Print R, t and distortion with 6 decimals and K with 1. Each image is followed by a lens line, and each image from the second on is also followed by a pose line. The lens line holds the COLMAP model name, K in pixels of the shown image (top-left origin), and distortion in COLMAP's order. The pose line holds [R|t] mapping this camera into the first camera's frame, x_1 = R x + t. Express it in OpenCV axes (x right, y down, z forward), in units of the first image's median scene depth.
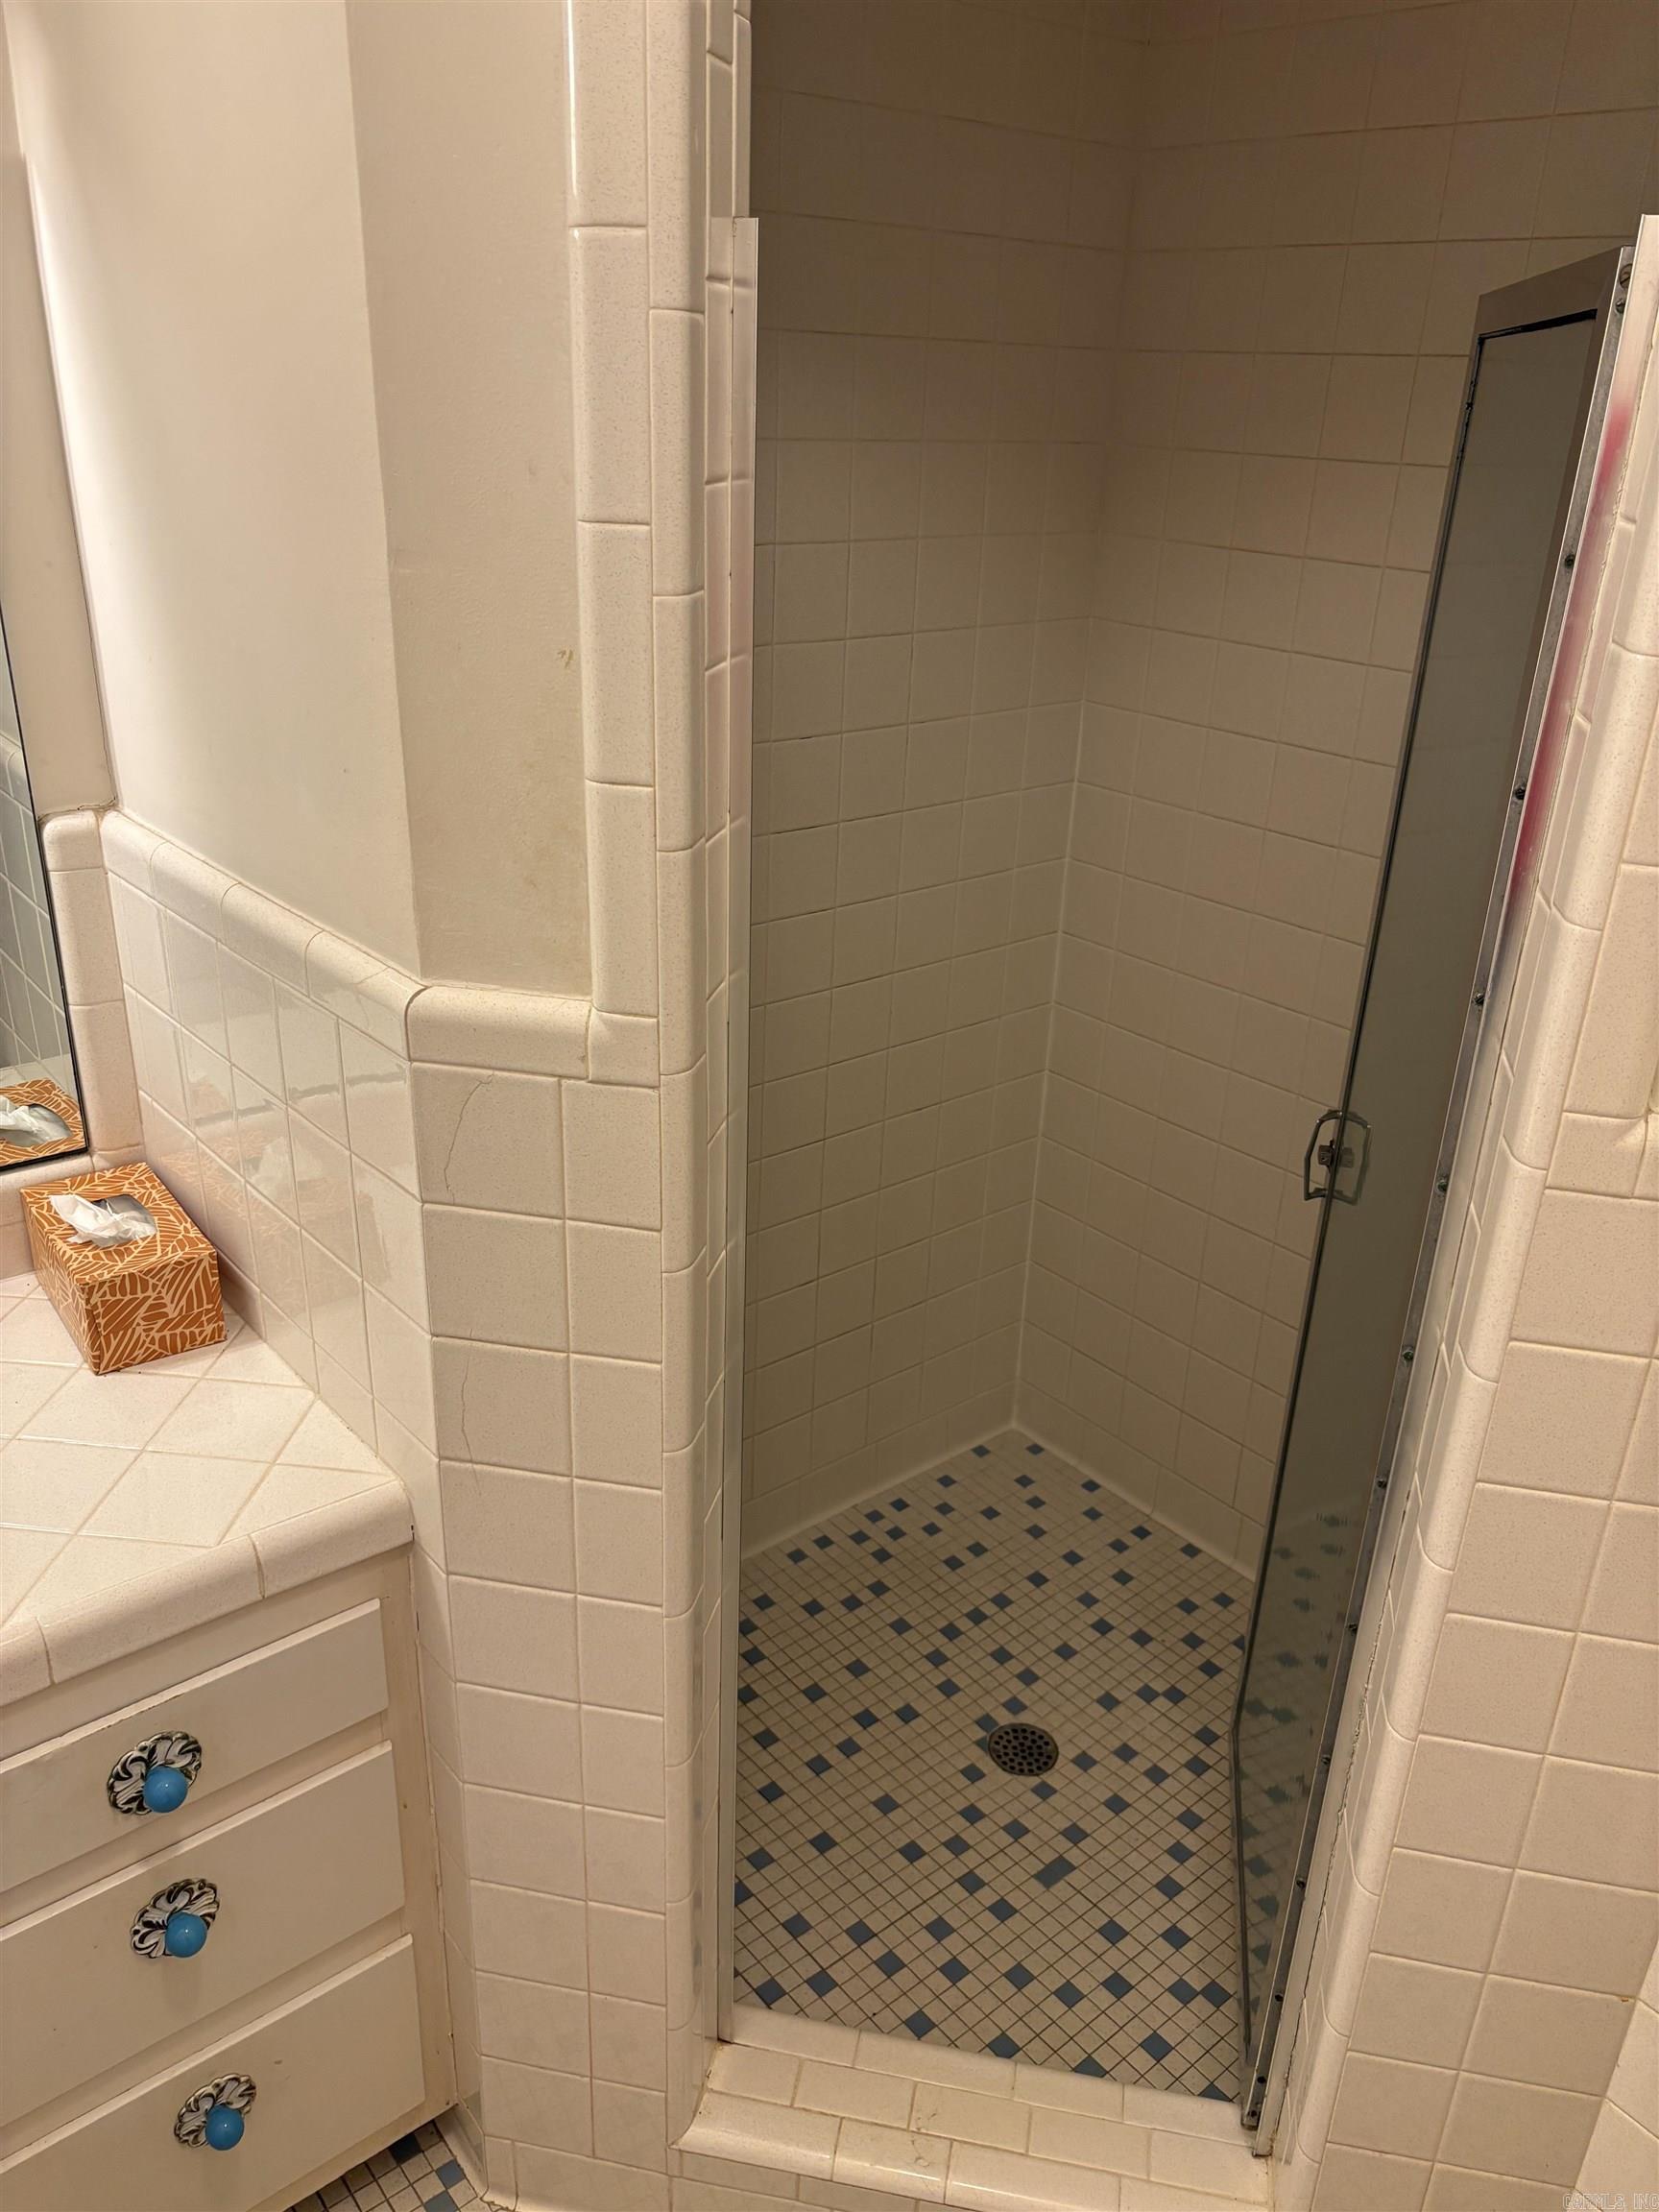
lens RADIAL K [[1687.8, 0, 829.5], [0, 1687.8, 1106.0], [0, 0, 1]] dist [0.012877, -0.001664]
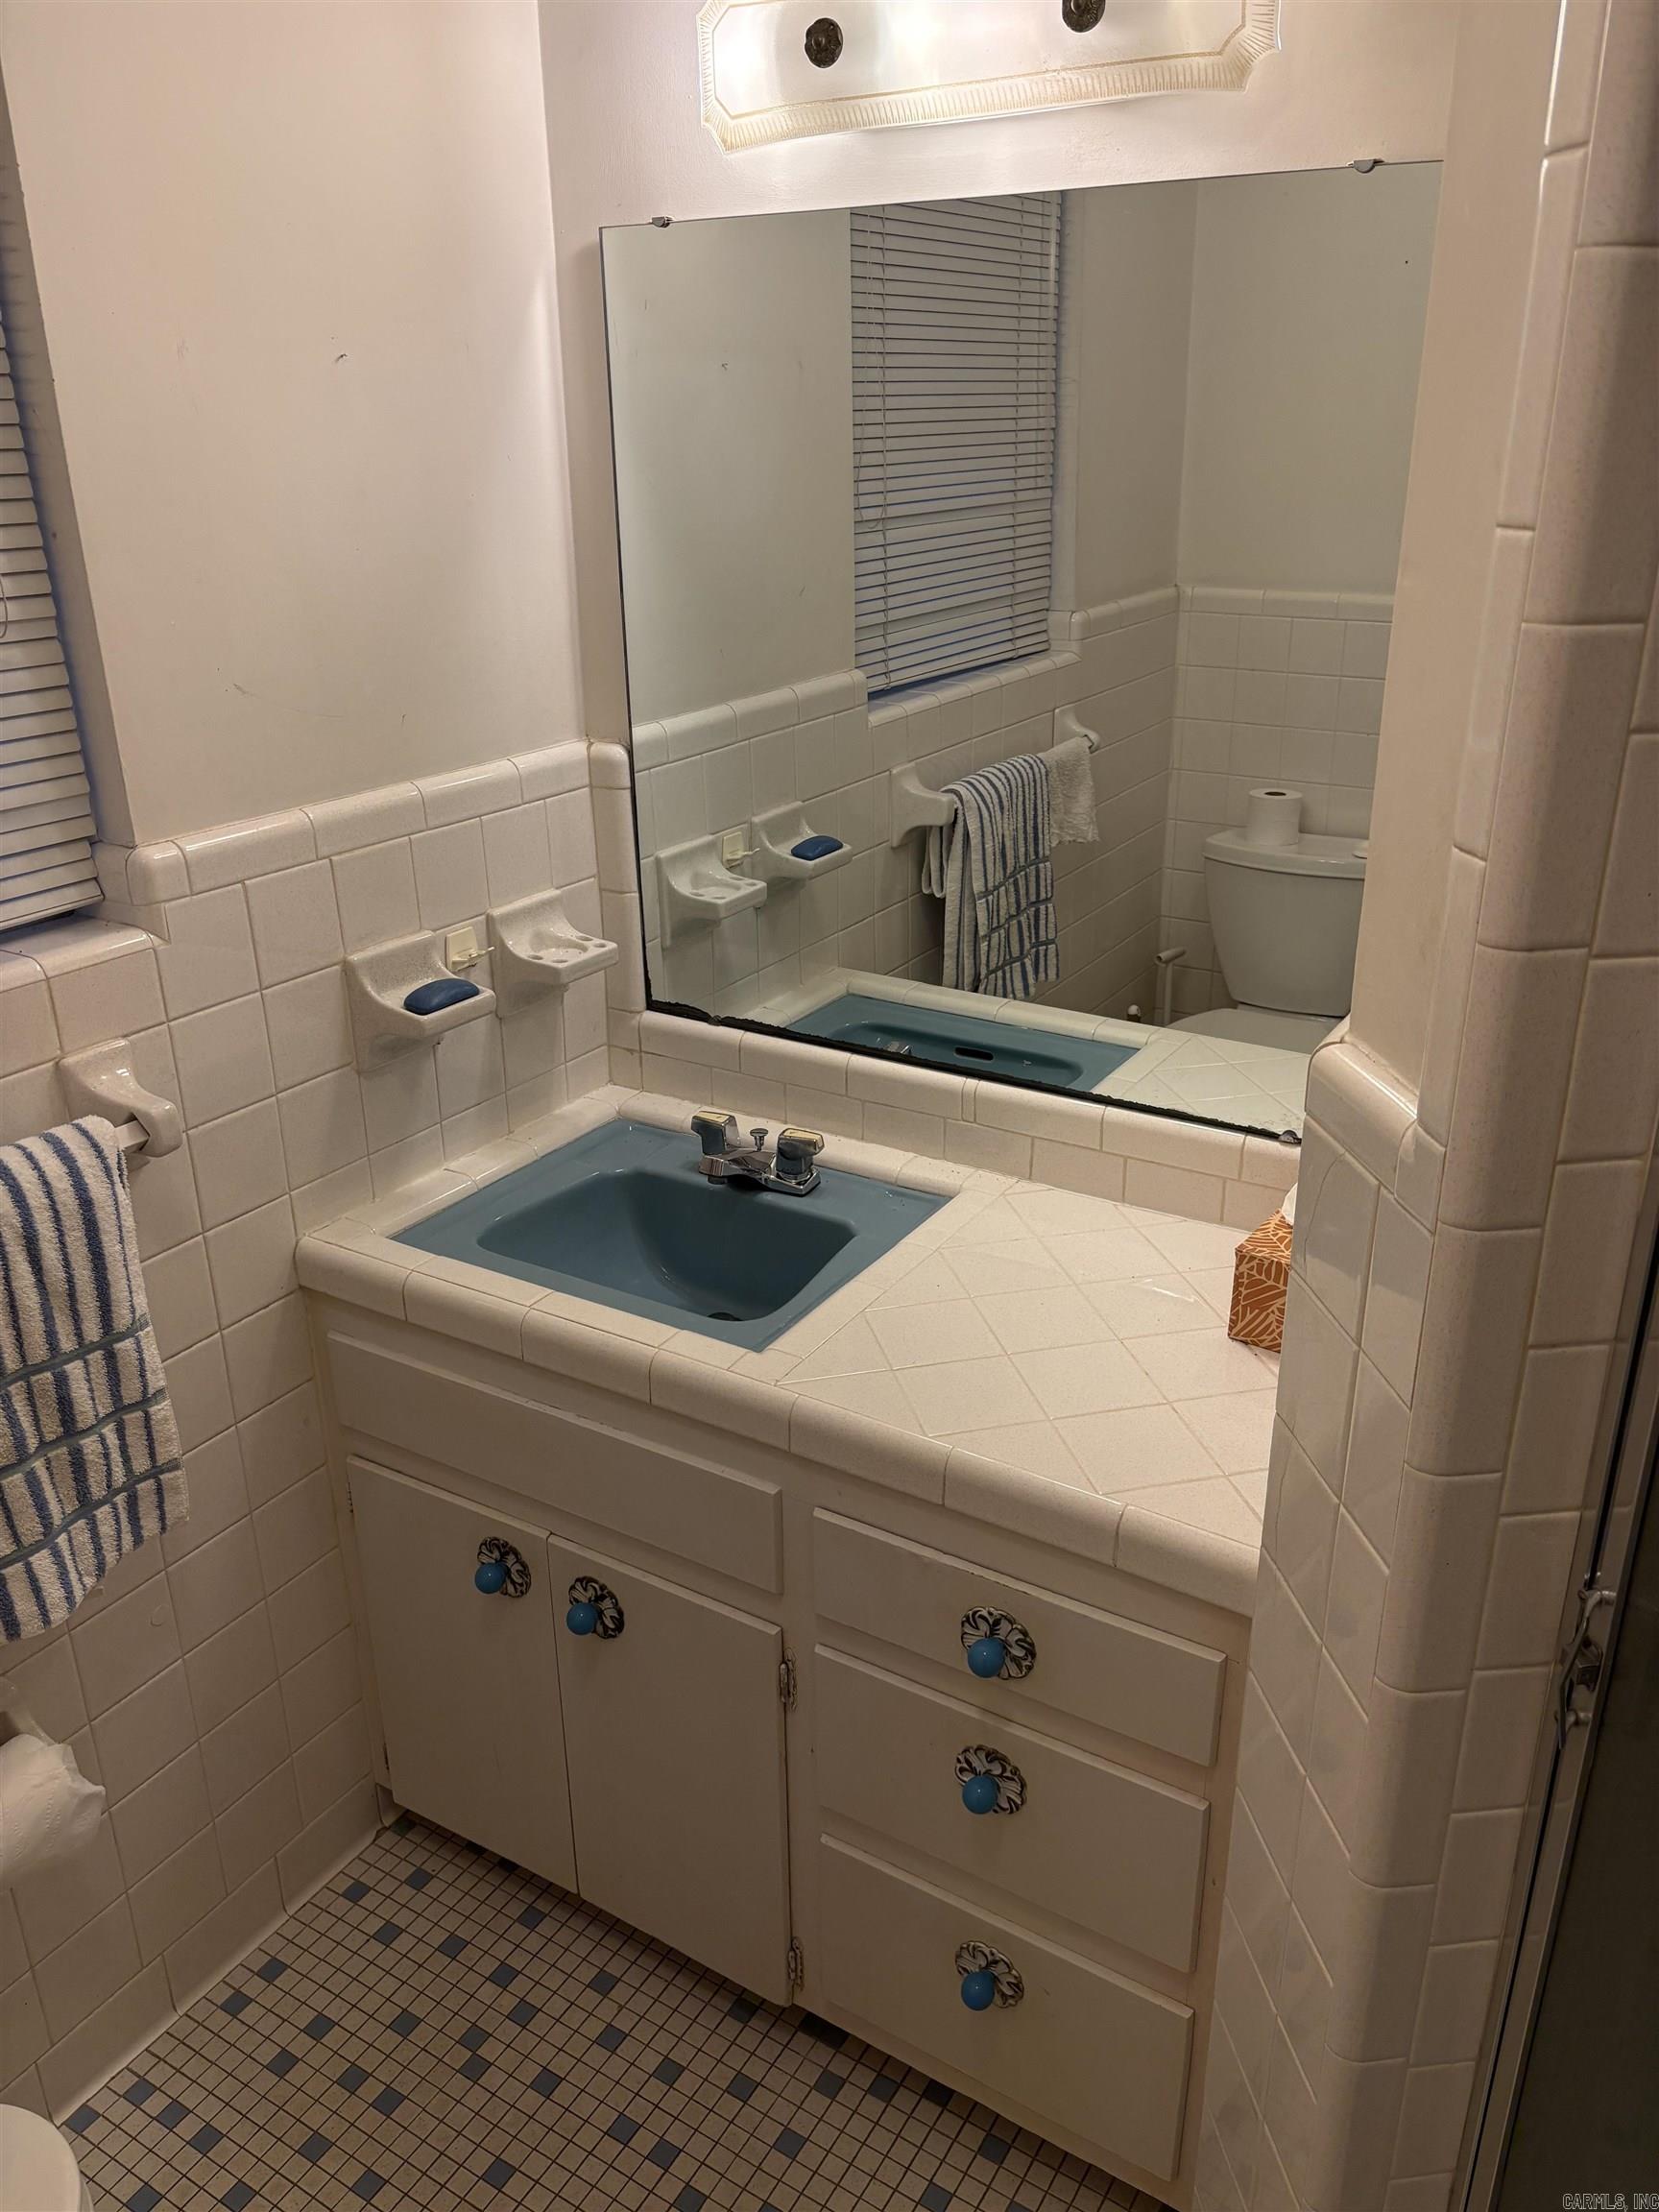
lens RADIAL K [[1687.8, 0, 829.5], [0, 1687.8, 1106.0], [0, 0, 1]] dist [0.012877, -0.001664]
pose [[0.332991, 0.324699, -0.885261, 0.411733], [-0.360541, 0.911345, 0.198648, -0.102317], [0.871279, 0.253025, 0.420537, 0.333261]]
